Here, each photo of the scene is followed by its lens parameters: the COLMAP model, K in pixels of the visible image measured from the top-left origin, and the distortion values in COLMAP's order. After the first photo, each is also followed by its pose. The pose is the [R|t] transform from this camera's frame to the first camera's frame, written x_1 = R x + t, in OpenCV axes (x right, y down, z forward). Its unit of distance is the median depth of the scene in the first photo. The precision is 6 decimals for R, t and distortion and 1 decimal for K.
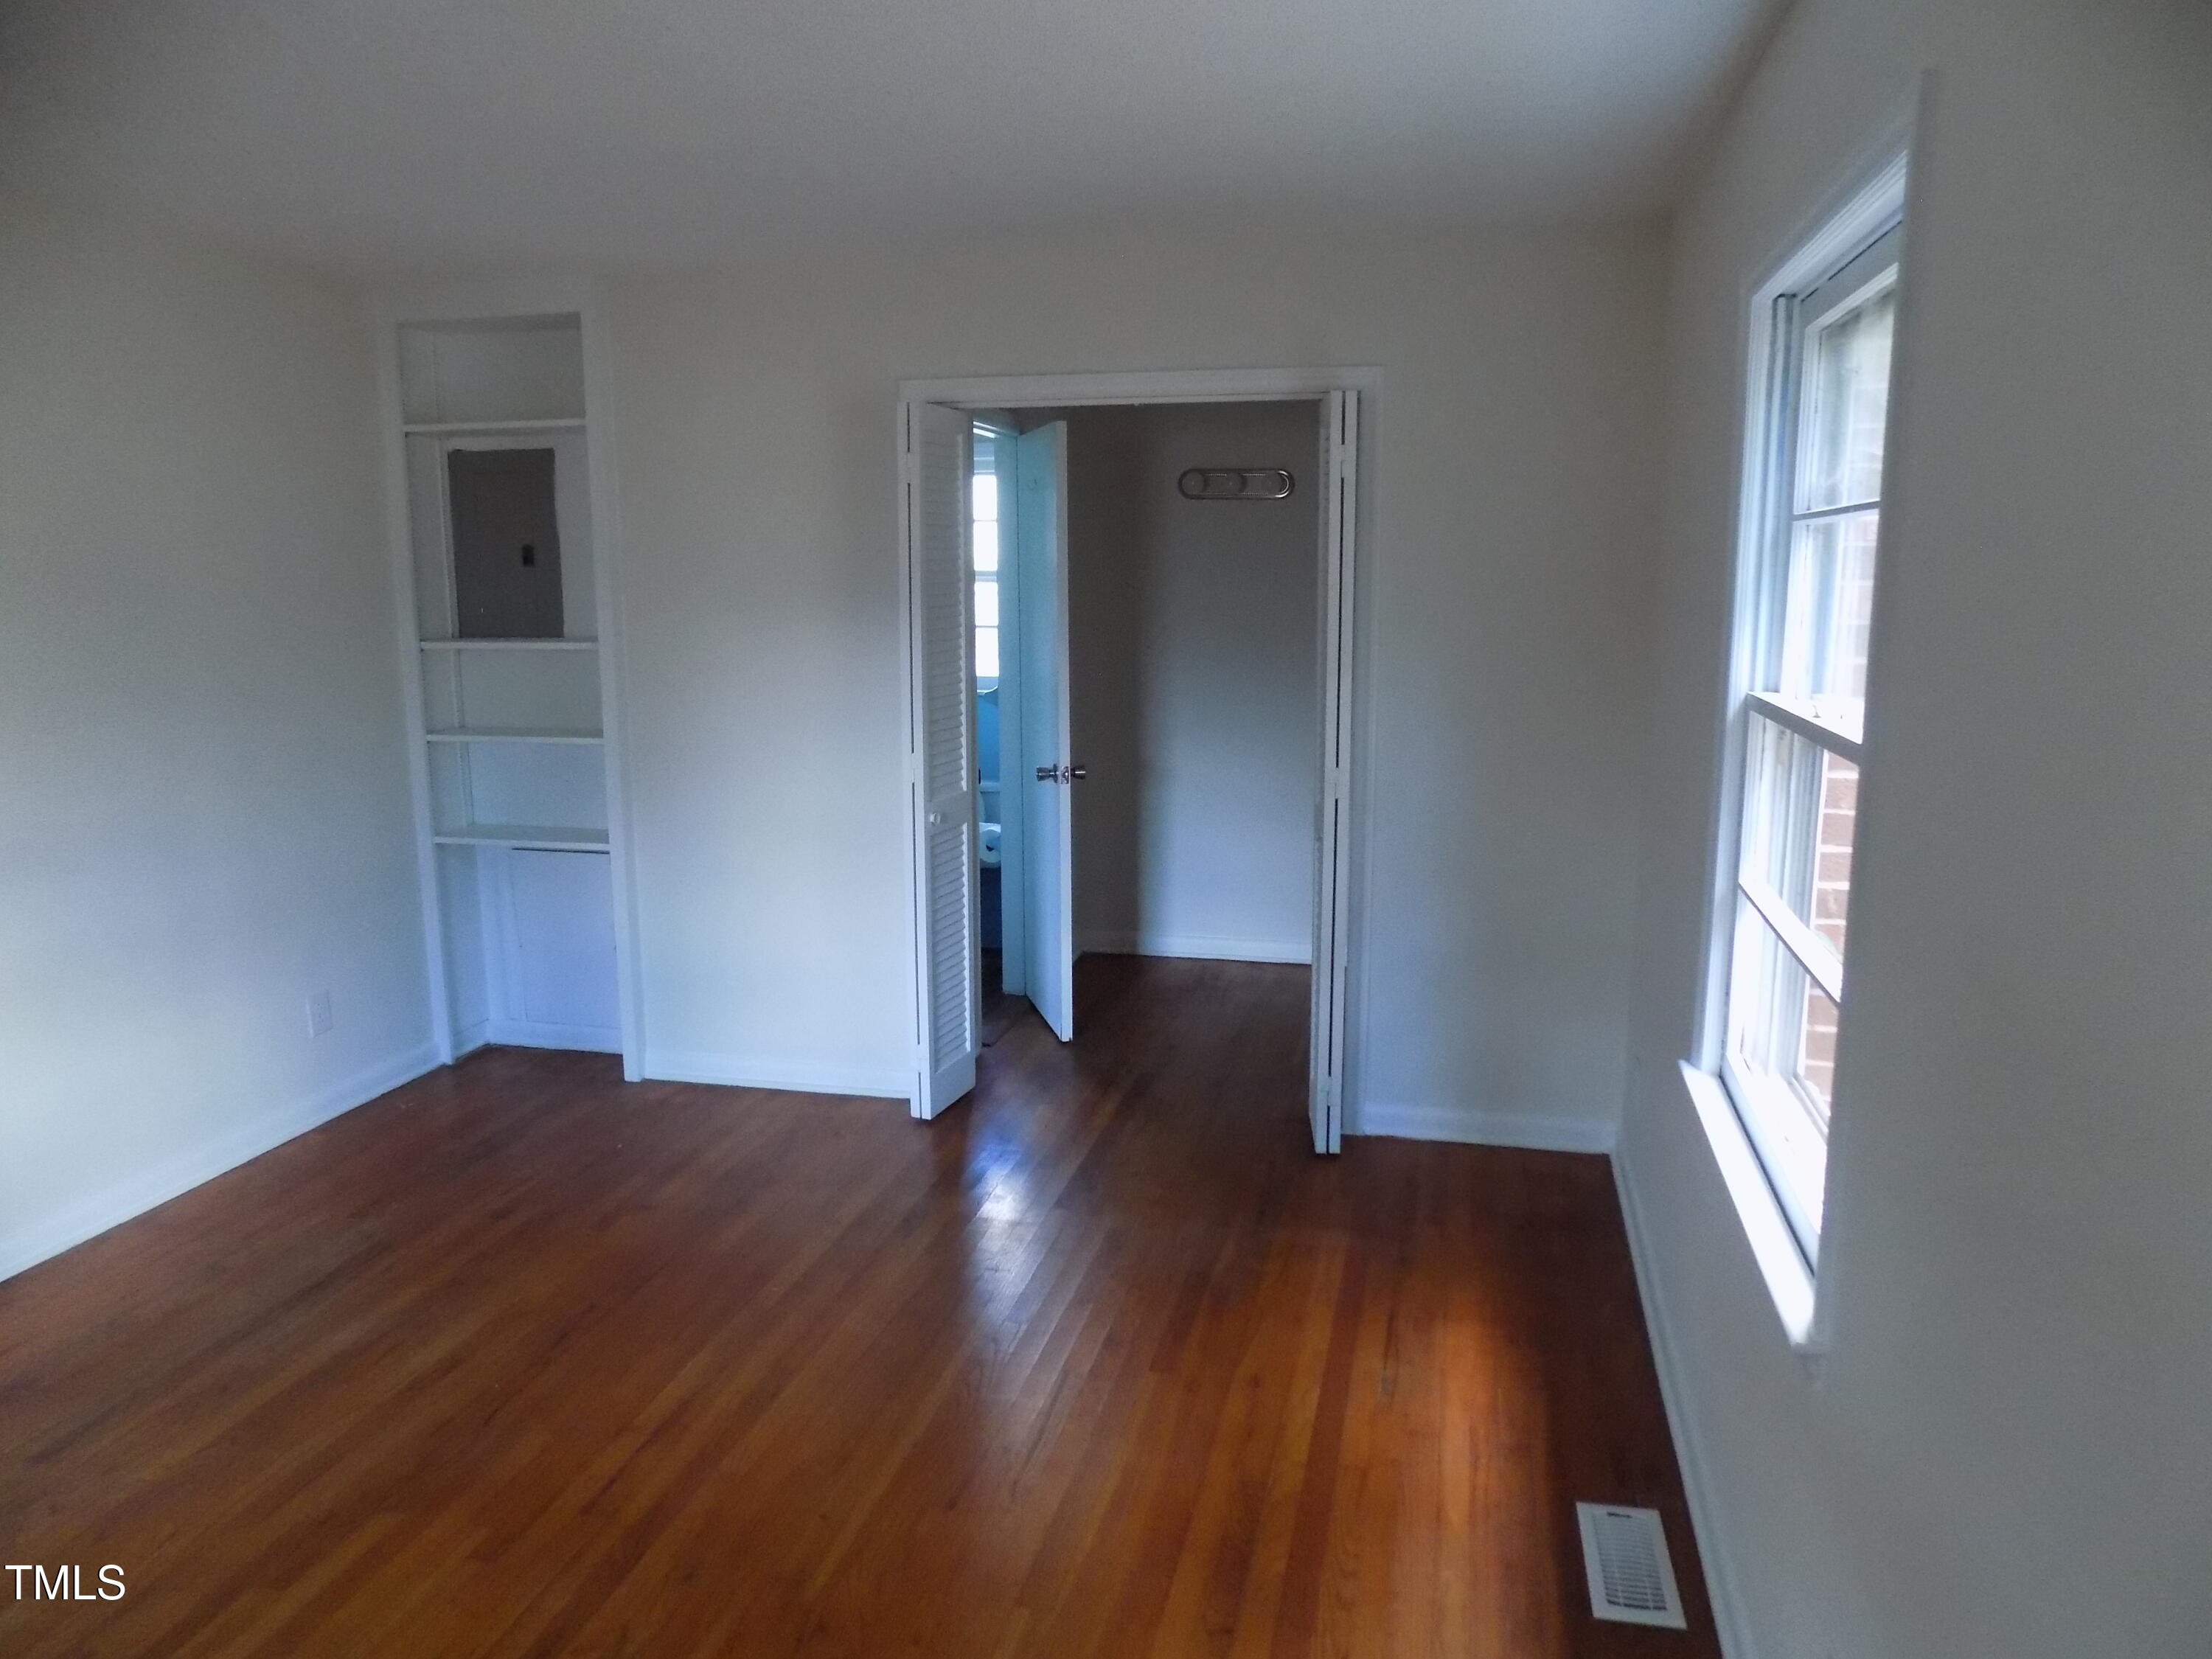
lens RADIAL K [[1497.5, 0, 1106.0], [0, 1497.5, 829.5], [0, 0, 1]] dist [-0.080159, 0.103726]
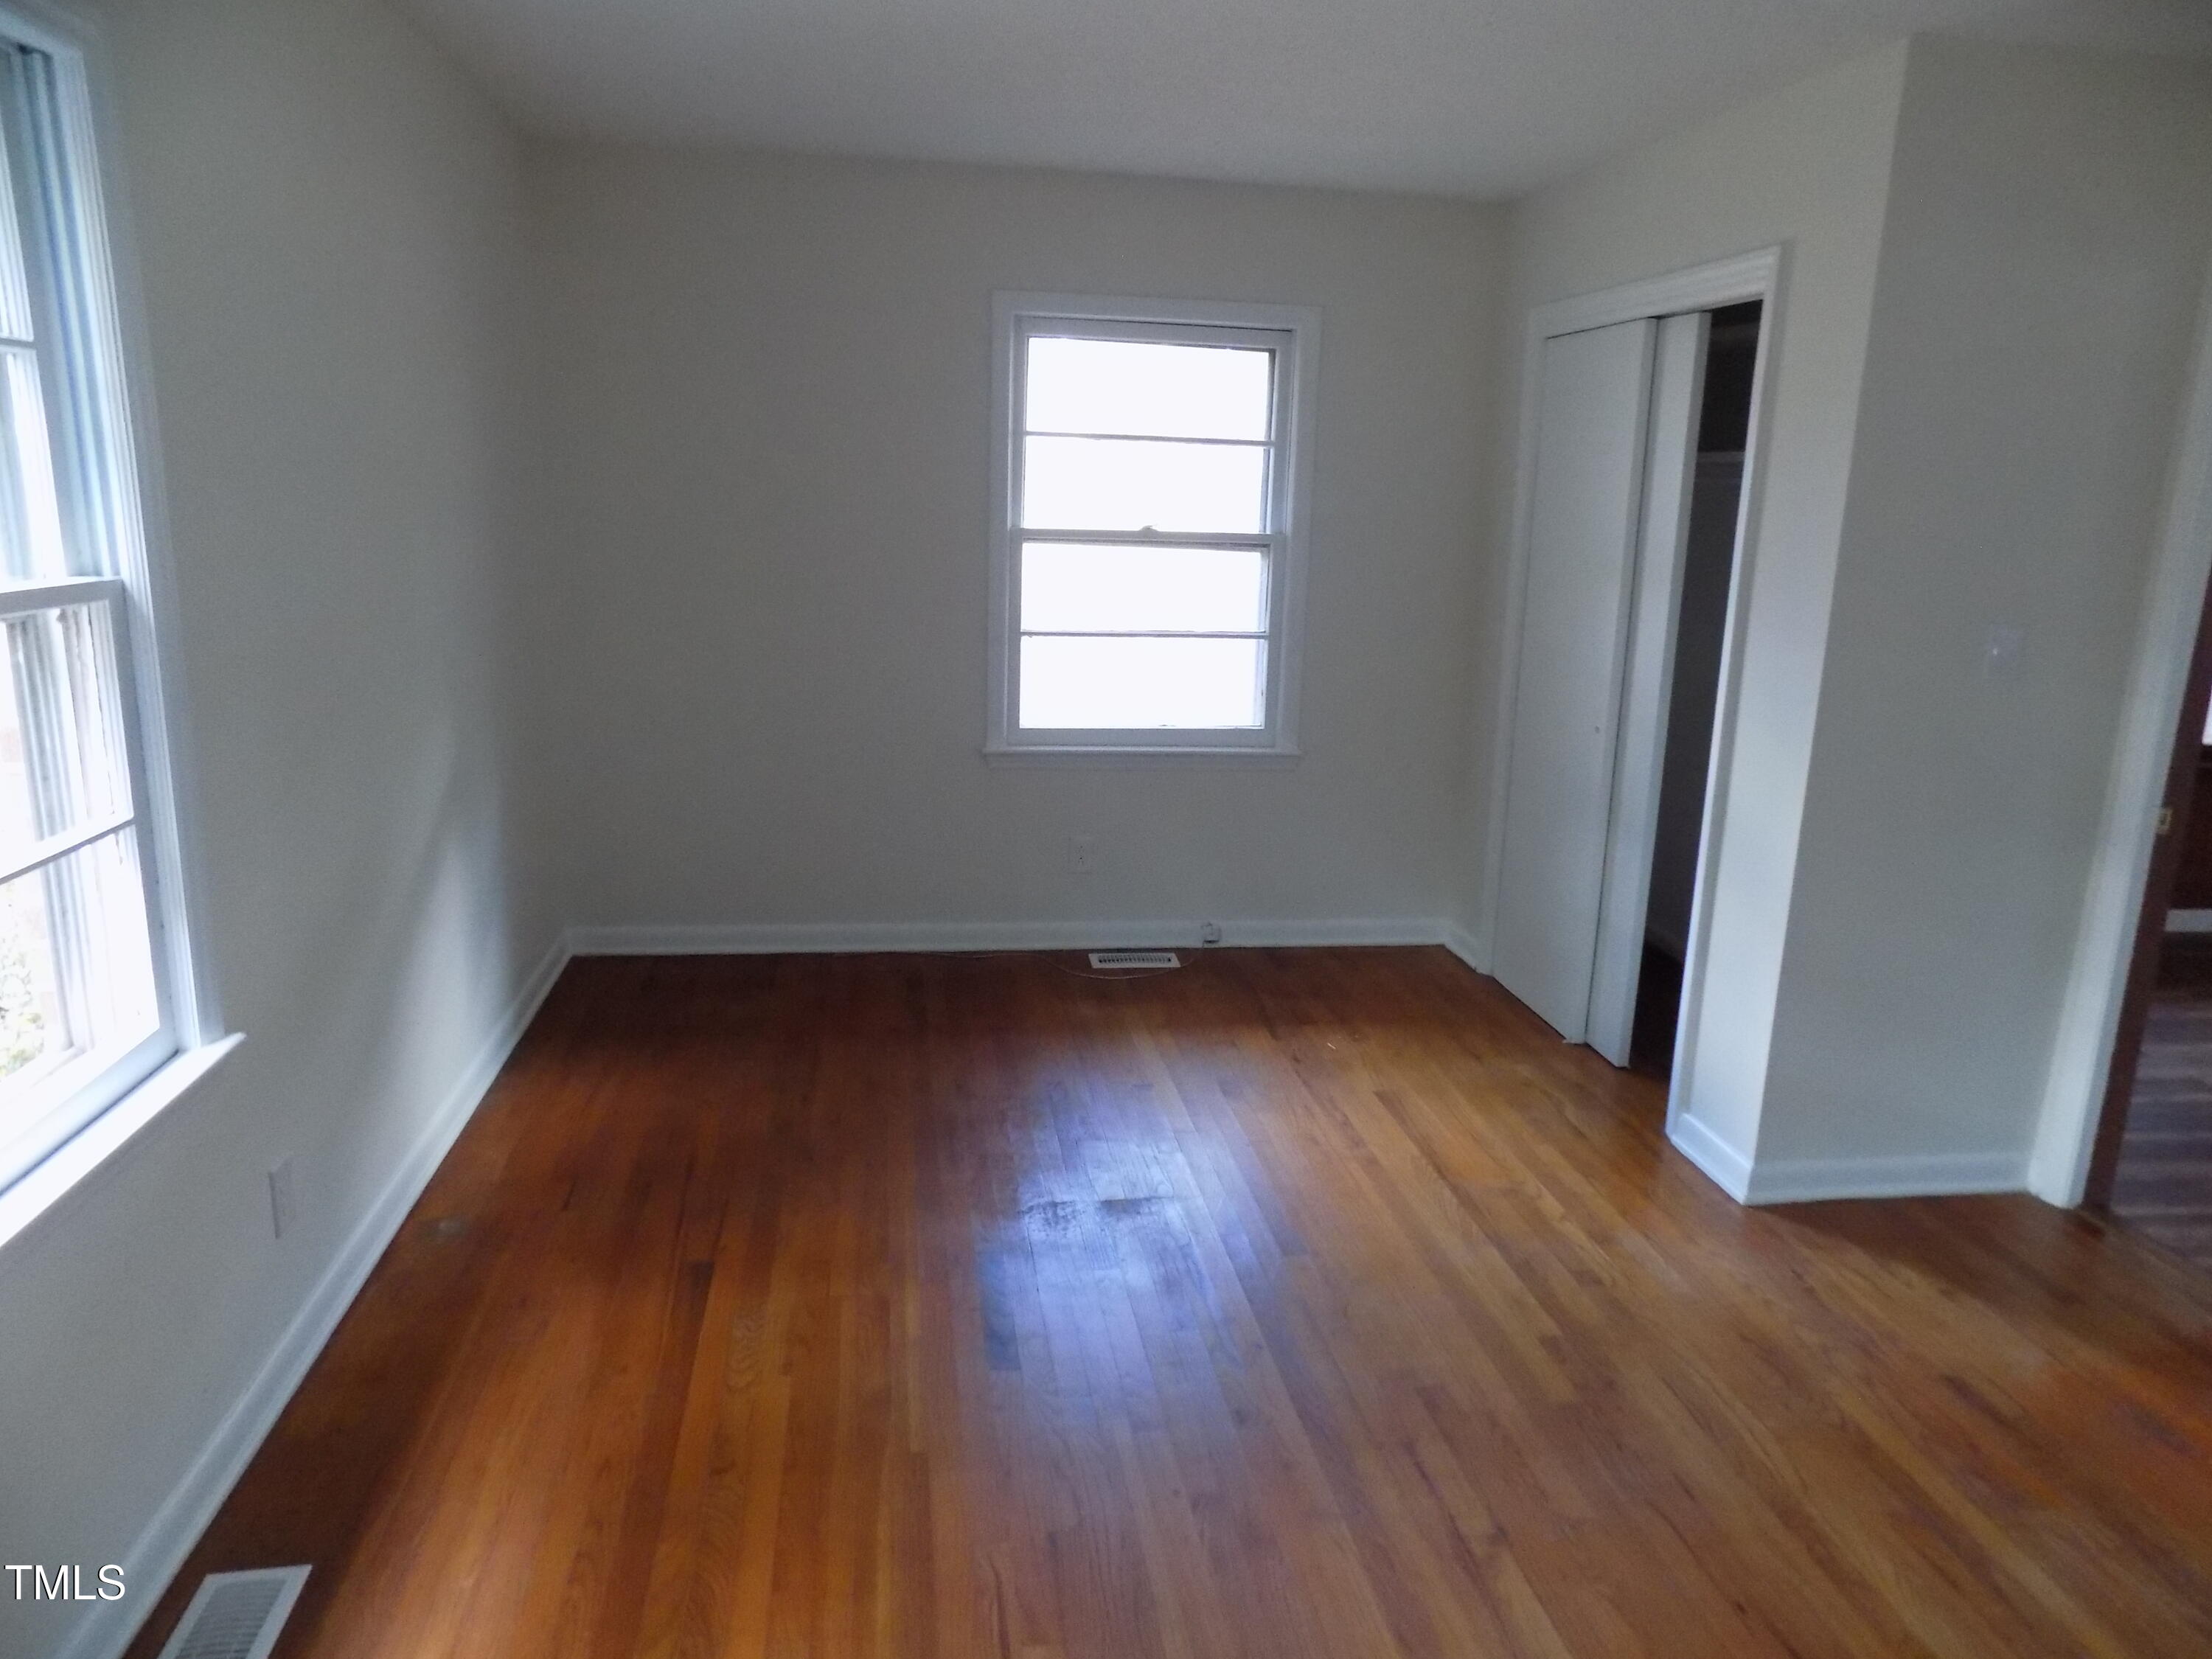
lens RADIAL K [[1497.5, 0, 1106.0], [0, 1497.5, 829.5], [0, 0, 1]] dist [-0.080159, 0.103726]
pose [[-0.929942, 0.063363, -0.362206, 0.152743], [-0.086864, 0.919306, 0.383838, -0.258584], [0.357299, 0.388410, -0.849397, 1.576248]]
